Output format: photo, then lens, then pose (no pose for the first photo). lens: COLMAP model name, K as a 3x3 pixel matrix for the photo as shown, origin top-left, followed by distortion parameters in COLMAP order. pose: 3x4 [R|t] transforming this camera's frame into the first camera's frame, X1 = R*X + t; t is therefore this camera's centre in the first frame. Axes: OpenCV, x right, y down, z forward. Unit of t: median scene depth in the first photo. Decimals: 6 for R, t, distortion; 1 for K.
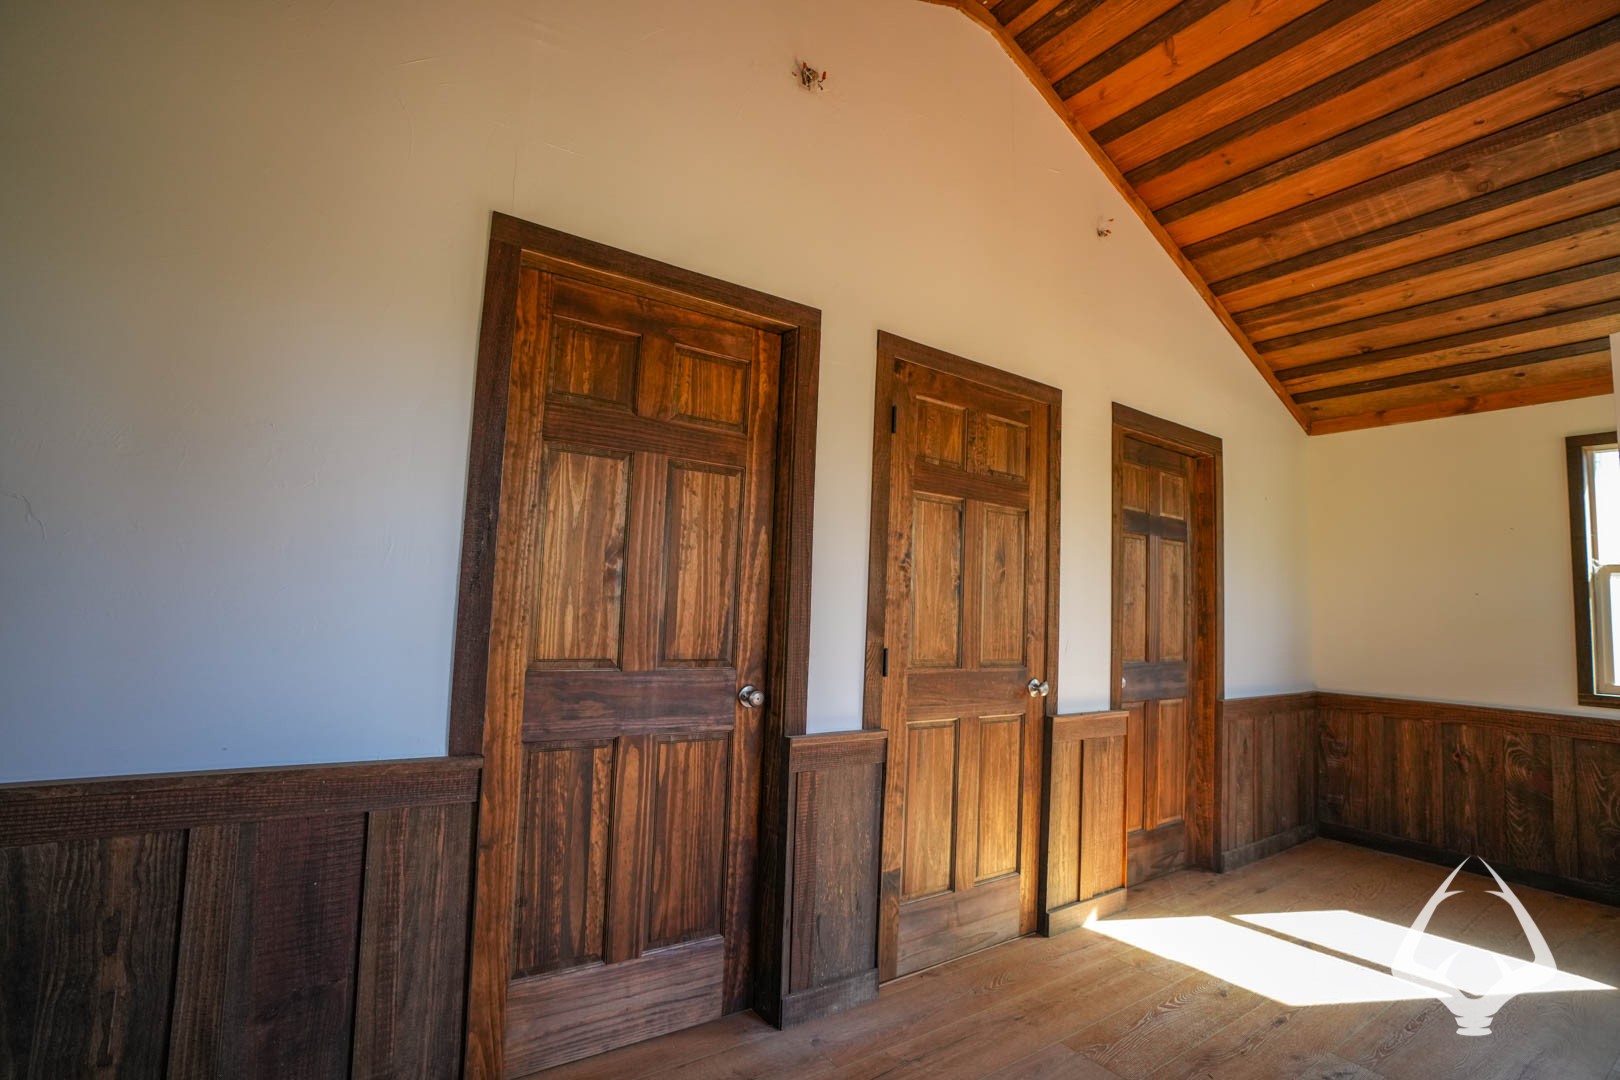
lens RADIAL K [[745.1, 0, 810.0], [0, 745.1, 540.0], [0, 0, 1]] dist [-0.070614, 0.024267]
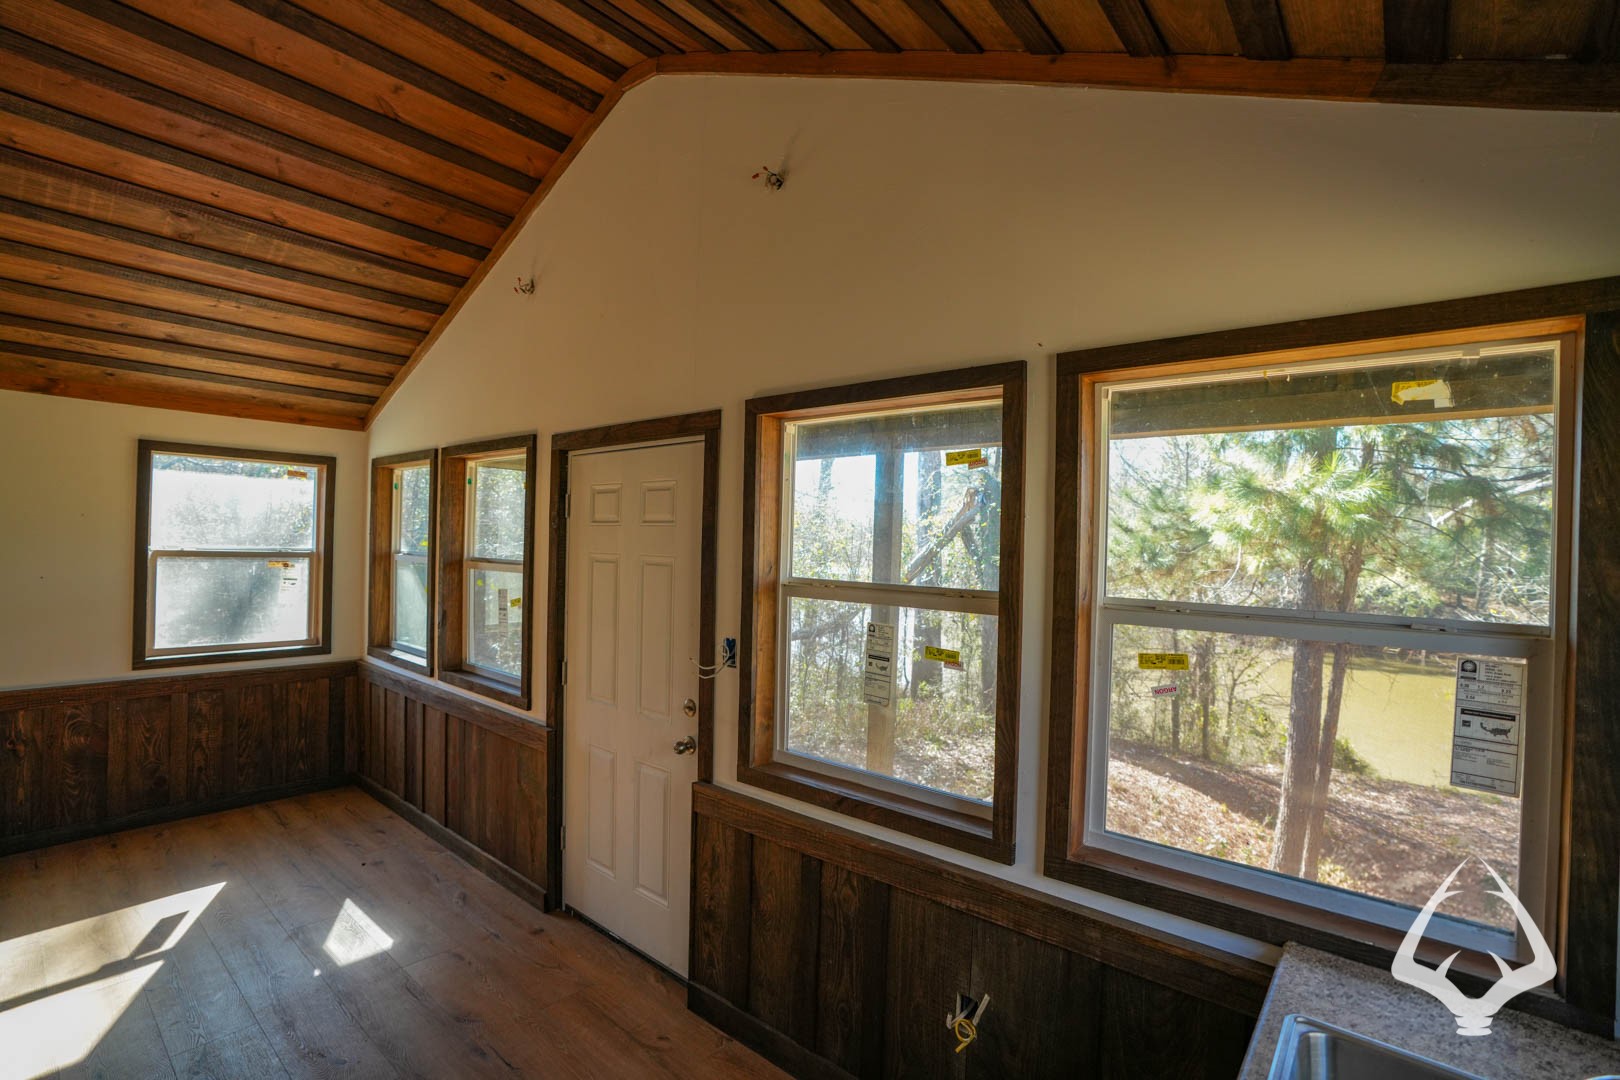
lens RADIAL K [[738.4, 0, 813.6], [0, 738.4, 544.8], [0, 0, 1]] dist [-0.064904, 0.022936]
pose [[-0.258413, -0.046861, 0.964897, -0.336151], [-0.126423, 0.991873, 0.014314, -0.135409], [-0.957726, -0.118286, -0.262237, 0.247391]]
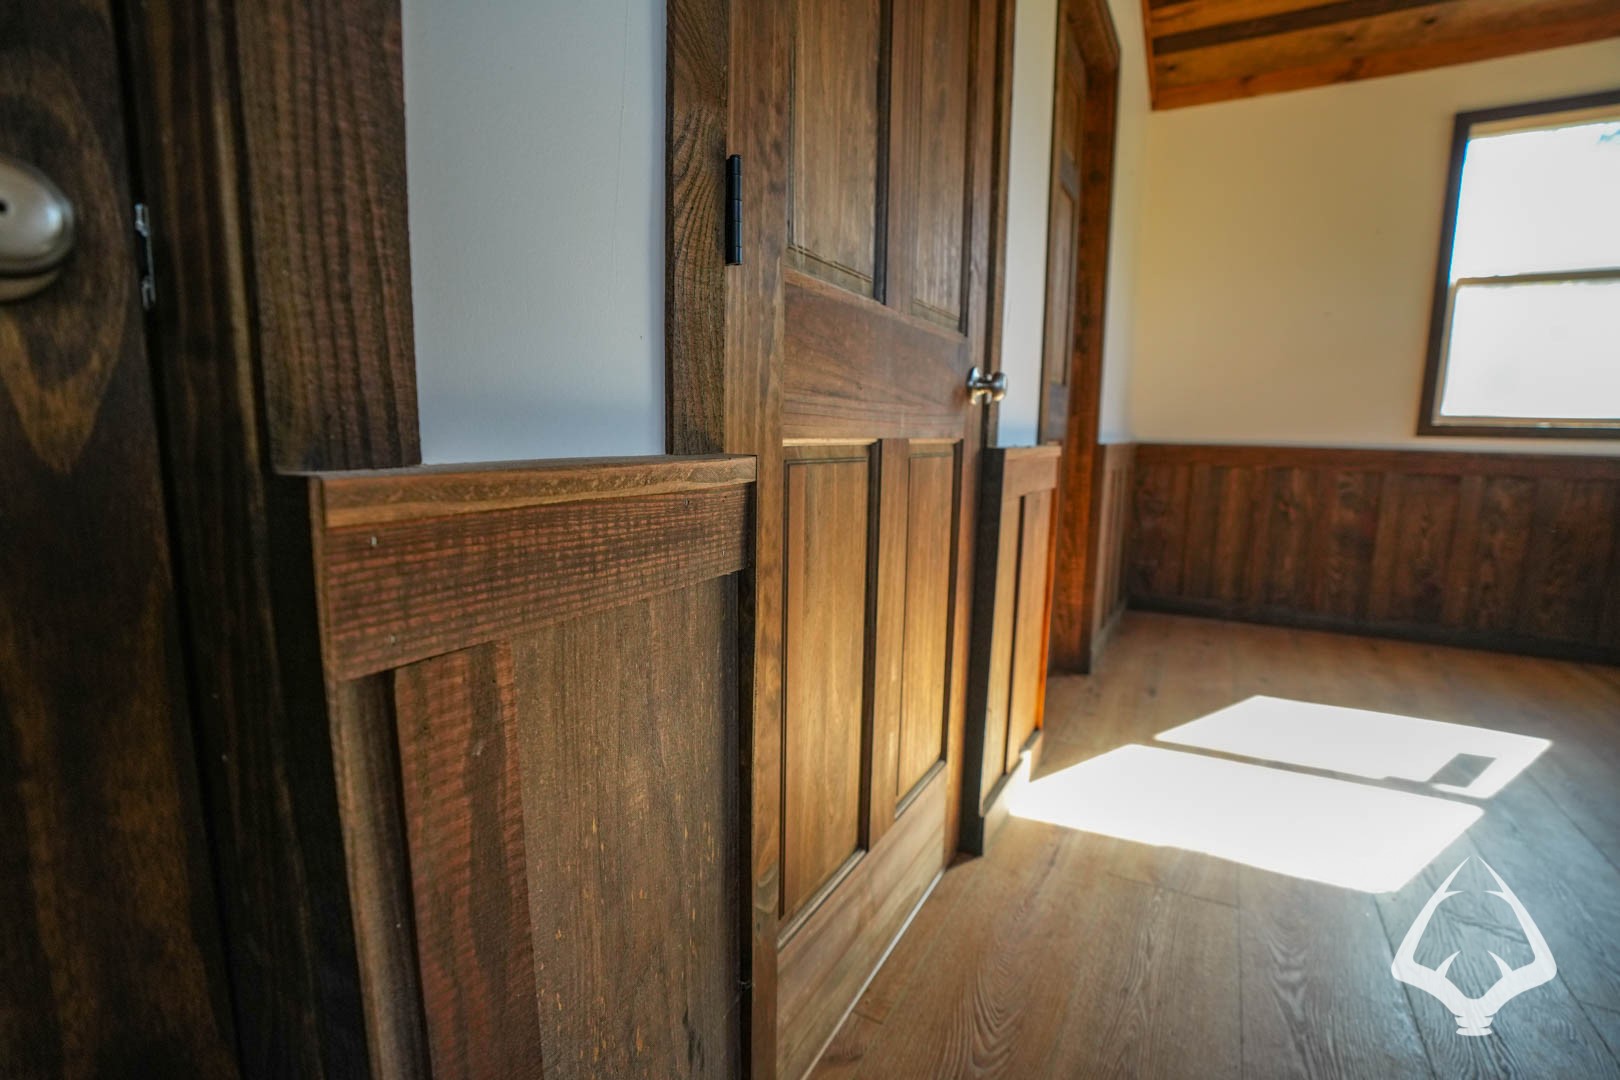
lens RADIAL K [[738.4, 0, 813.6], [0, 738.4, 544.8], [0, 0, 1]] dist [-0.064904, 0.022936]
pose [[0.898140, -0.093366, 0.429683, 0.002285], [-0.019922, 0.967553, 0.251883, 0.153903], [-0.439259, -0.234786, 0.867137, 0.521555]]
